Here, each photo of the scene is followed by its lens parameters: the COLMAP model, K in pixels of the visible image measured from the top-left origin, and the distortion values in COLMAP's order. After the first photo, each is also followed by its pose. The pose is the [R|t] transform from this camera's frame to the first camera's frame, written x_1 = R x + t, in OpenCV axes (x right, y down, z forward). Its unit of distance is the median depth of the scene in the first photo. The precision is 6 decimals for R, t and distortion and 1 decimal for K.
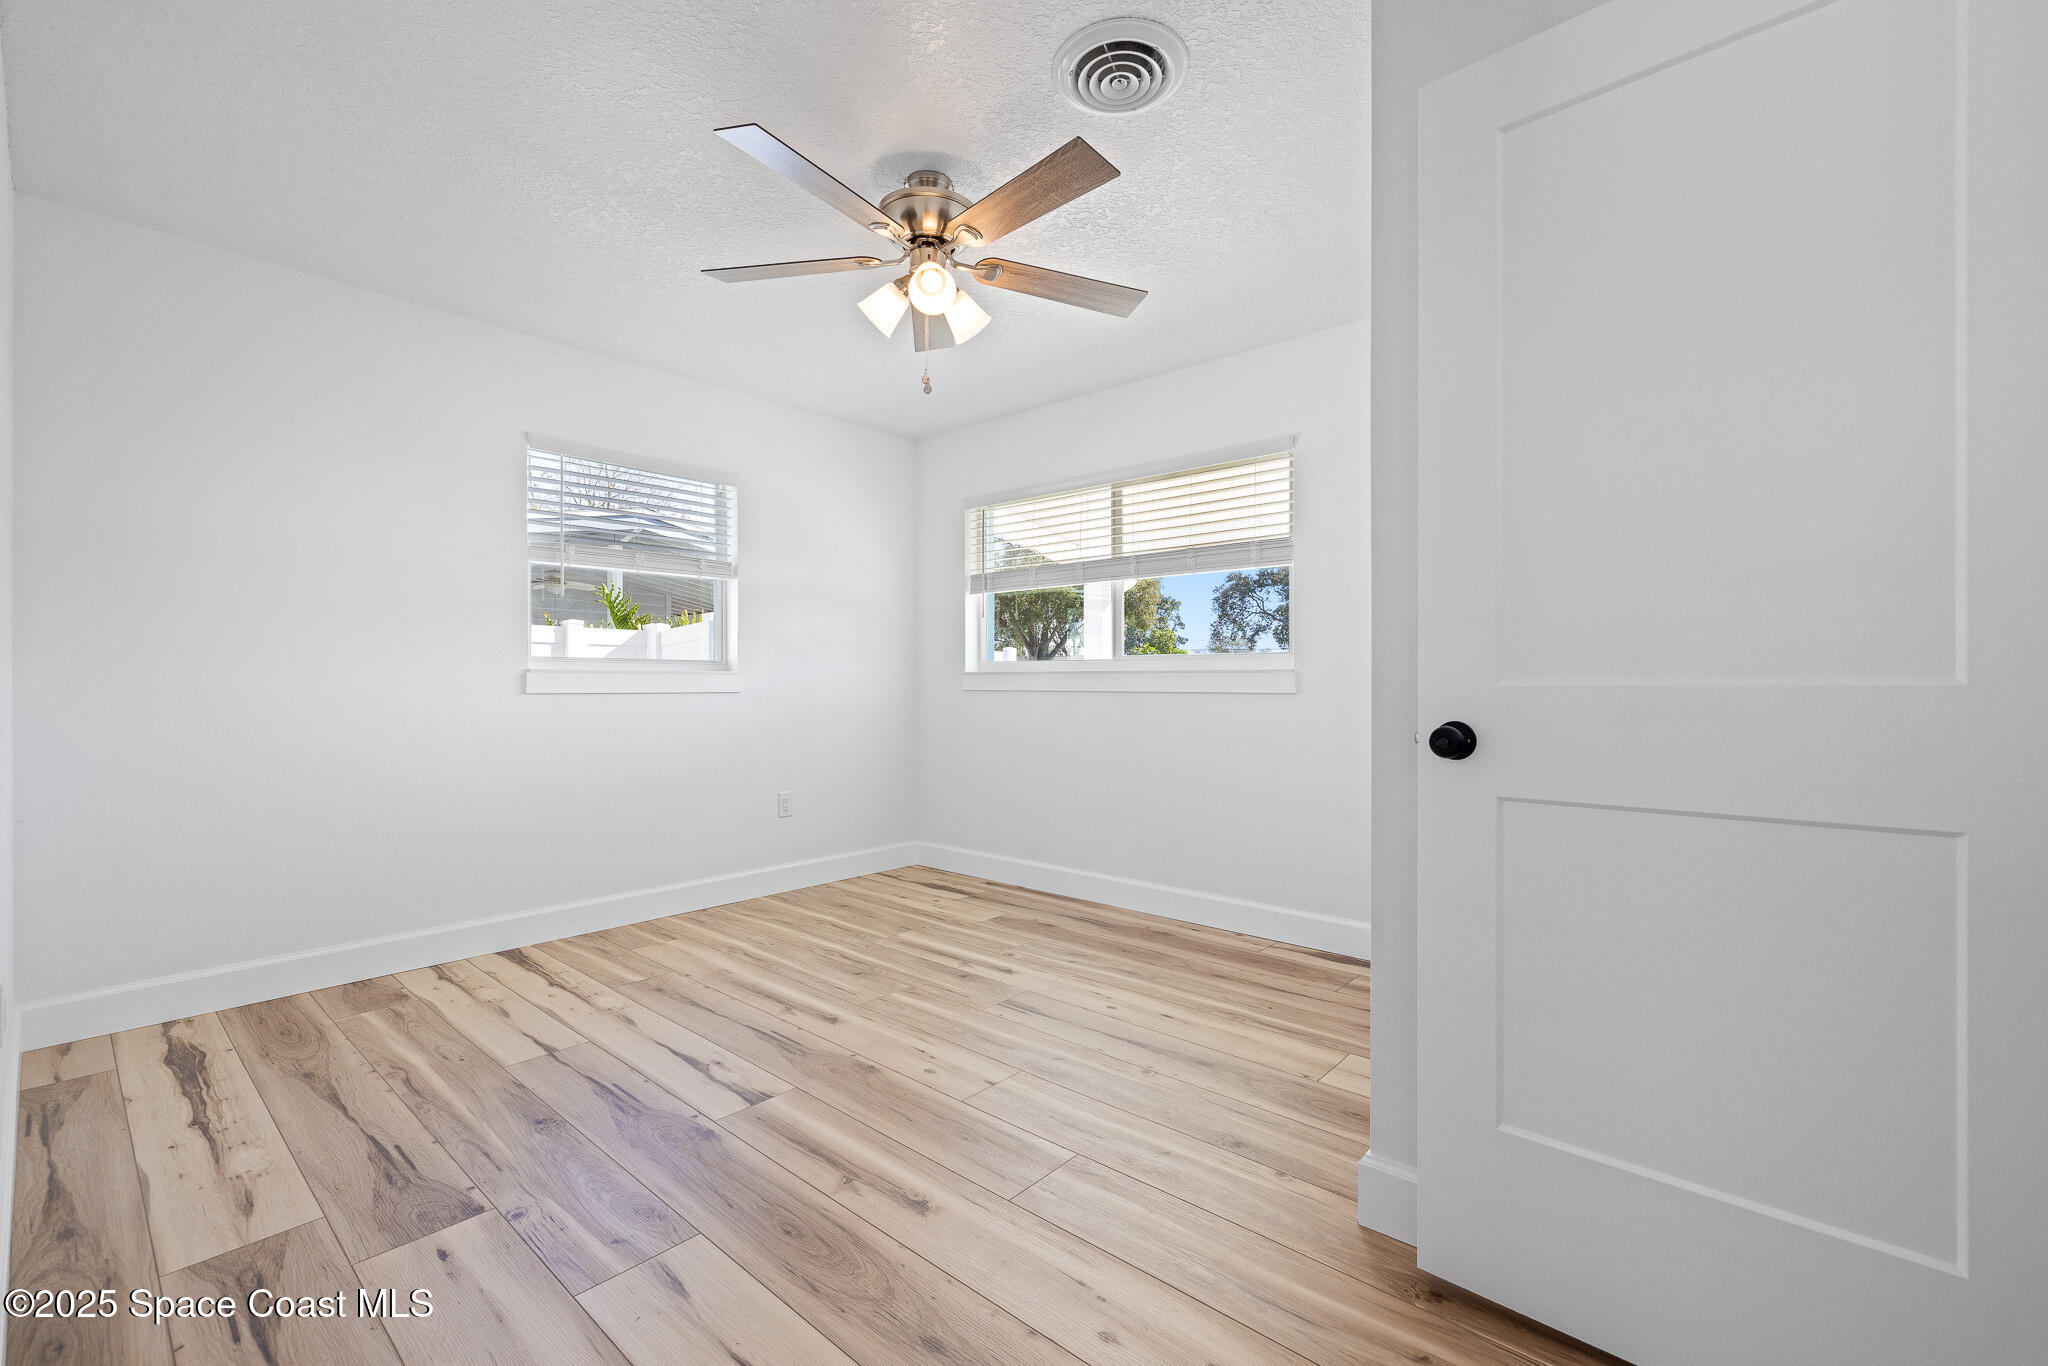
lens RADIAL K [[867.3, 0, 1017.3], [0, 867.3, 688.7], [0, 0, 1]] dist [0.003735, 0.000285]
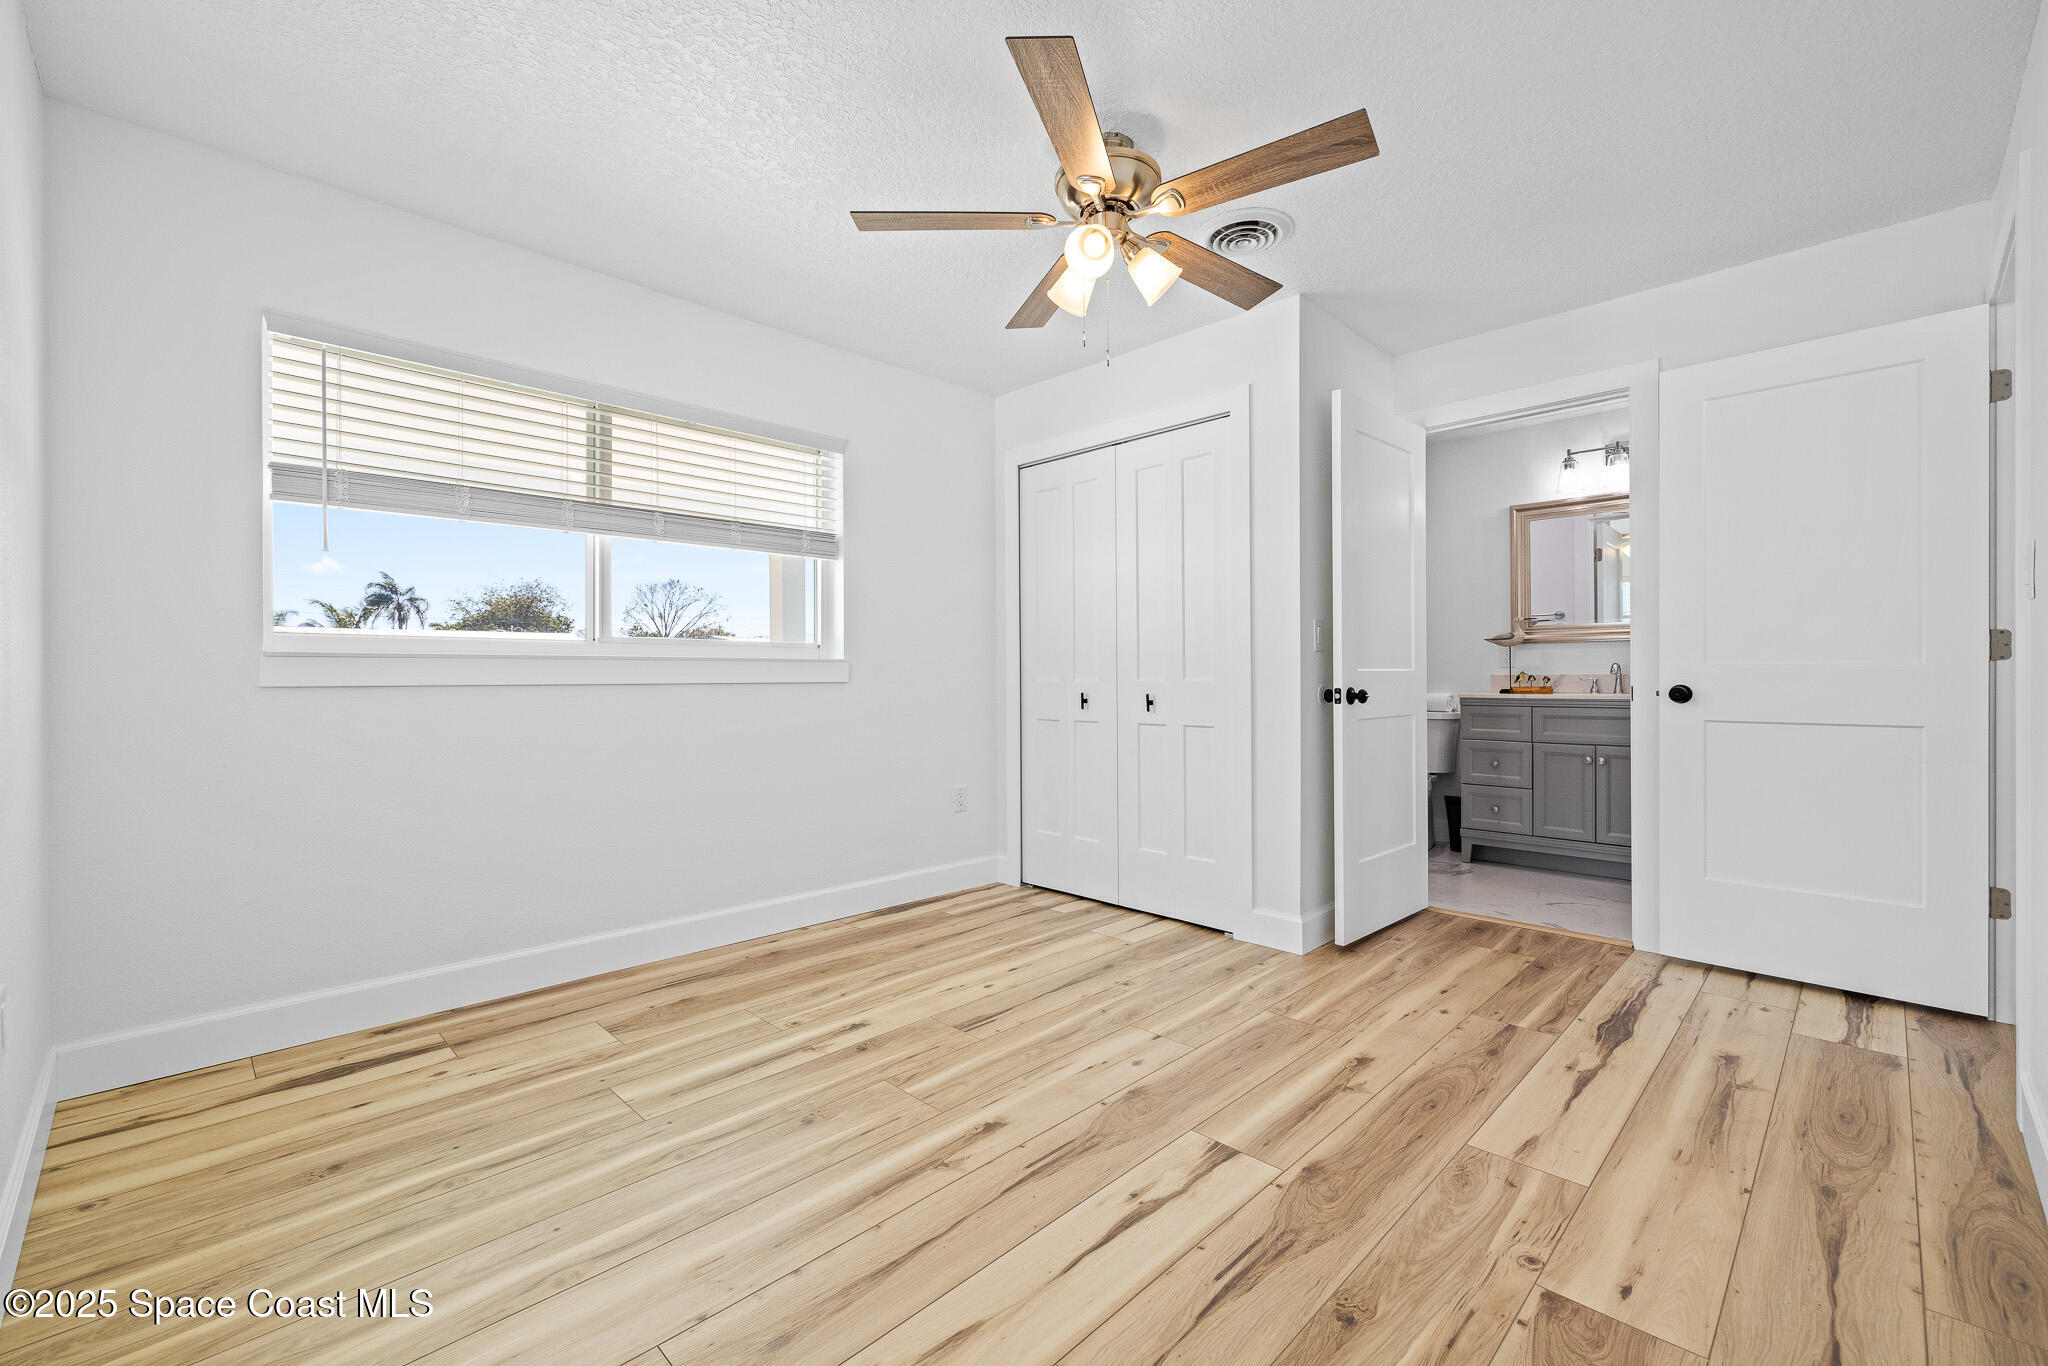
lens RADIAL K [[867.3, 0, 1022.9], [0, 867.3, 678.3], [0, 0, 1]] dist [0.003735, 0.000285]
pose [[0.050774, -0.002889, 0.998706, -0.857006], [0.009243, 0.999954, 0.002422, -0.000036], [-0.998667, 0.009108, 0.050798, 0.844888]]
